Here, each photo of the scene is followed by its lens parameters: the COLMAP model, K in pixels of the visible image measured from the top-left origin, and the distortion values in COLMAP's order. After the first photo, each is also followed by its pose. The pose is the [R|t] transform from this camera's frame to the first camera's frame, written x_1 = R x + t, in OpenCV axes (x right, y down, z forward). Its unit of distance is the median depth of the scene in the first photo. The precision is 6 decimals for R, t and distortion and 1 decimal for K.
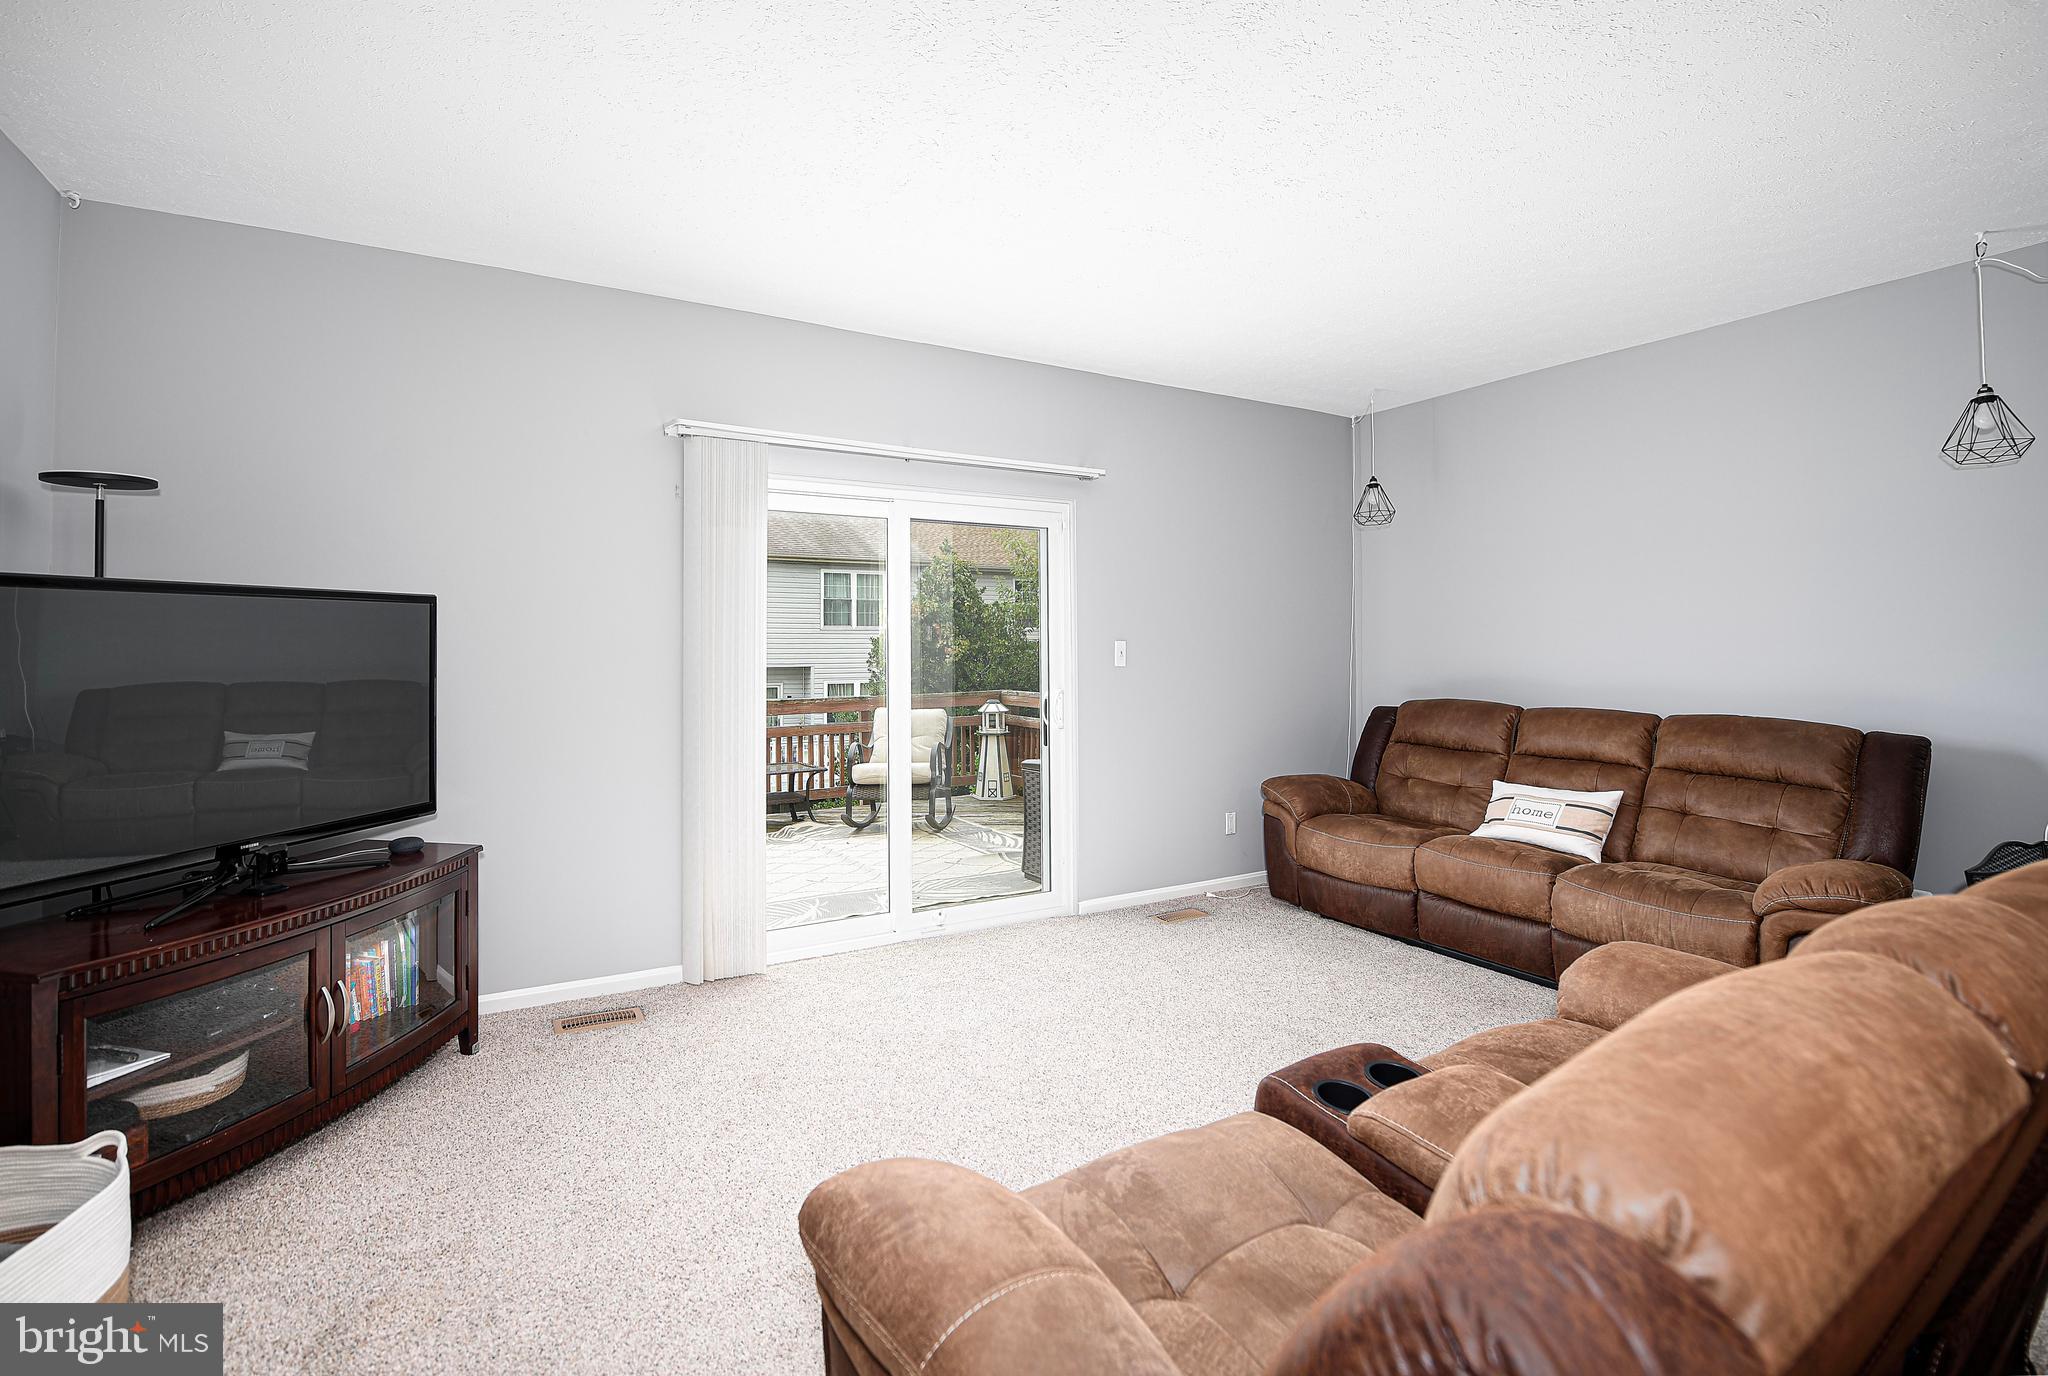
lens RADIAL K [[906.5, 0, 943.2], [0, 906.5, 644.0], [0, 0, 1]] dist [-0.002764, -0.000317]
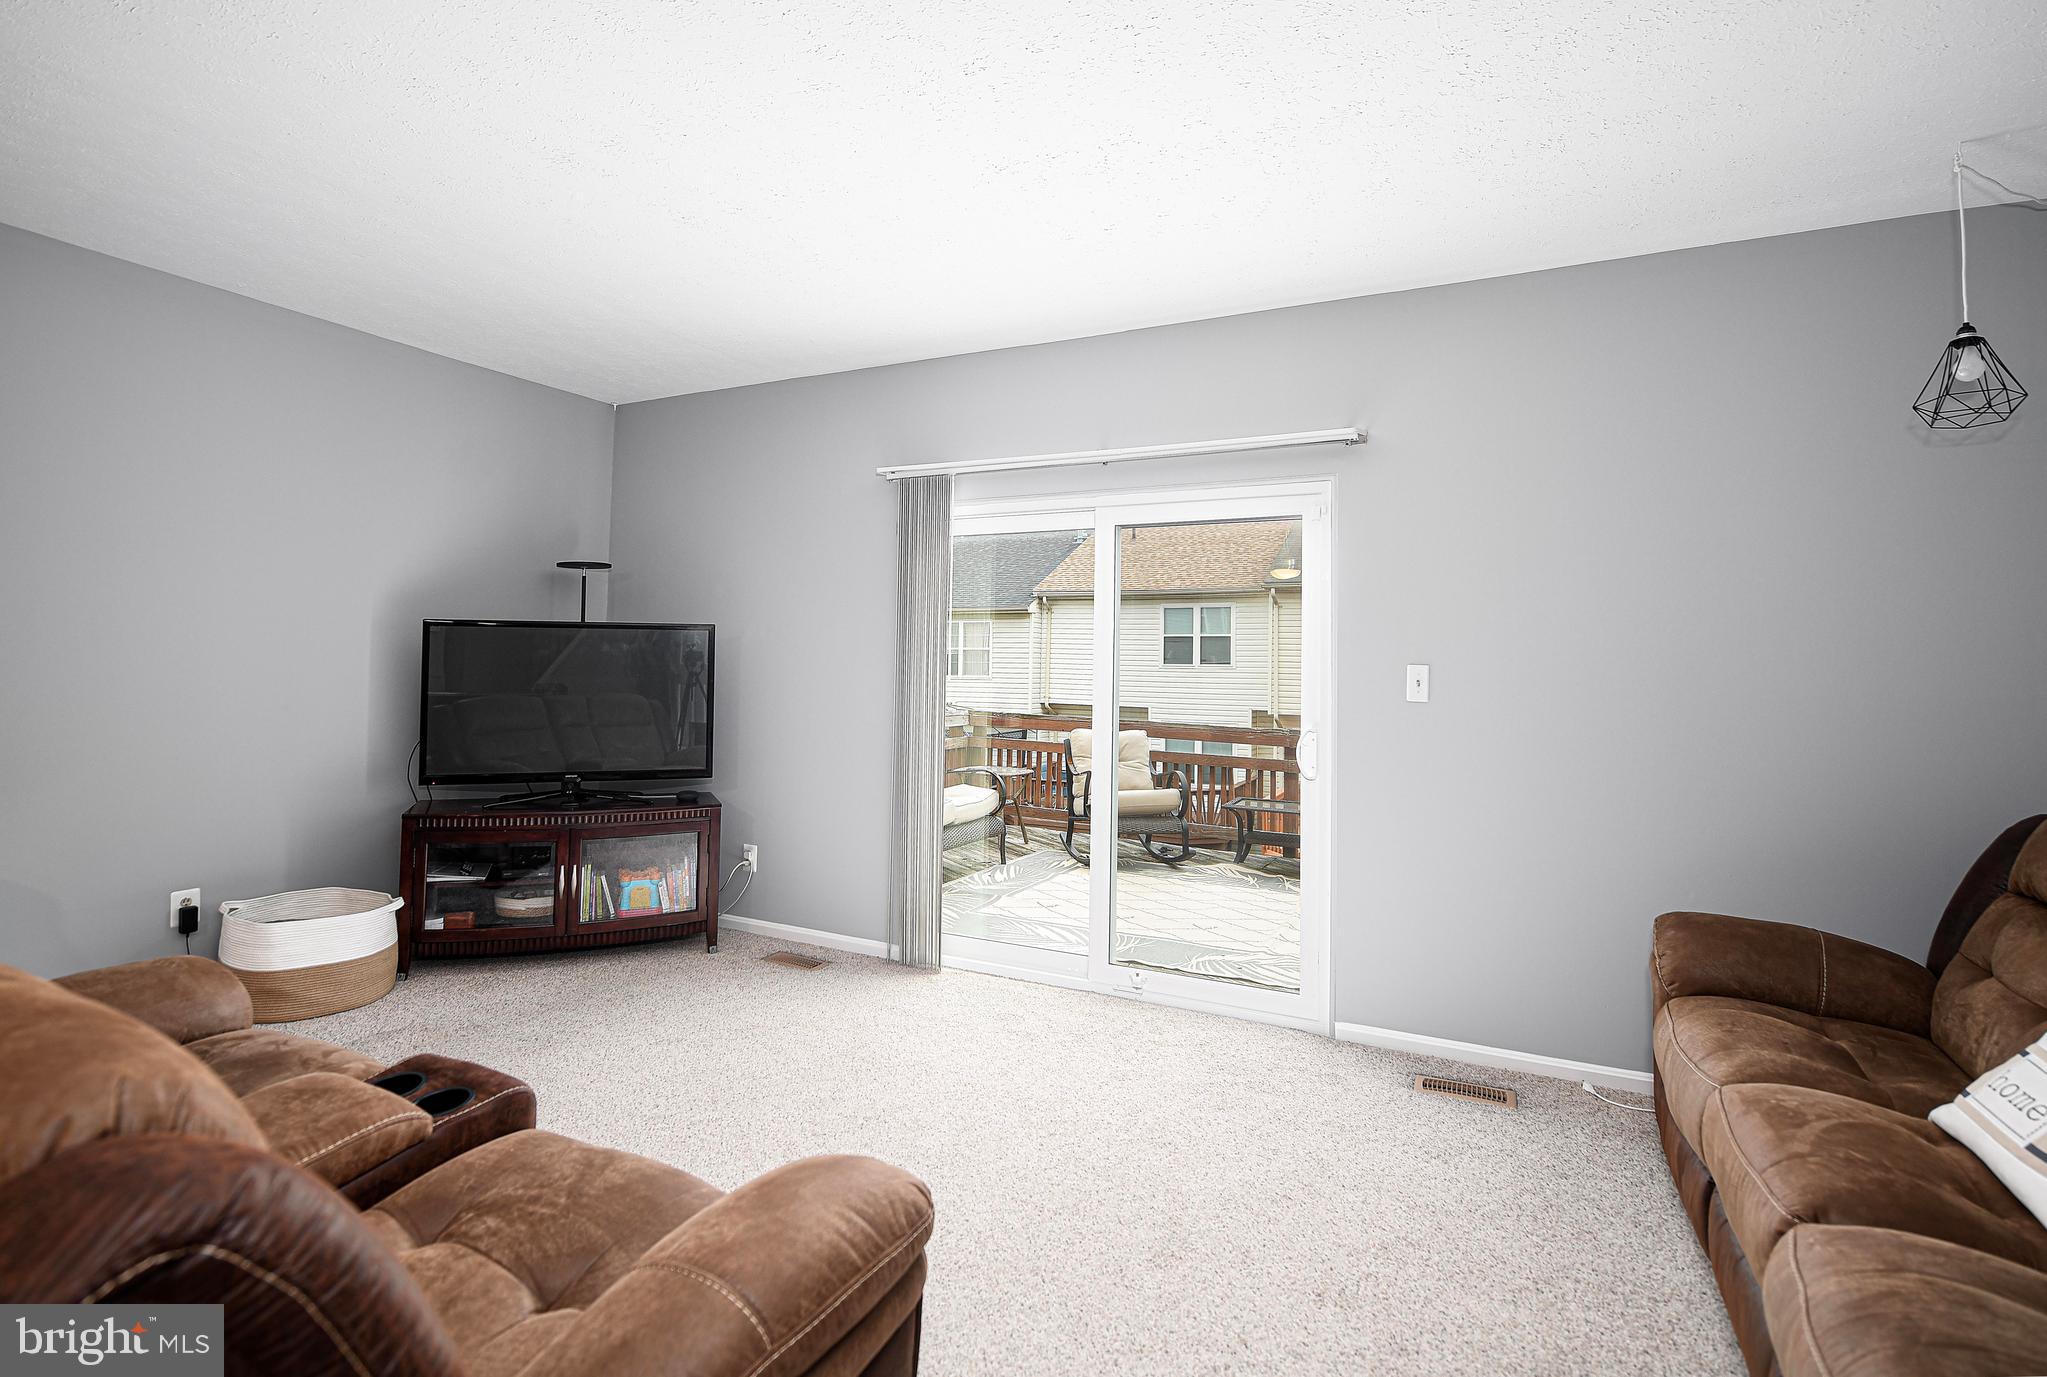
lens RADIAL K [[962.6, 0, 1019.9], [0, 962.6, 648.0], [0, 0, 1]] dist [0.001153, -0.000010]
pose [[0.588590, -0.004310, -0.808420, 0.642790], [-0.015835, 0.999732, -0.016859, 0.001010], [0.808277, 0.022725, 0.588364, 0.336213]]
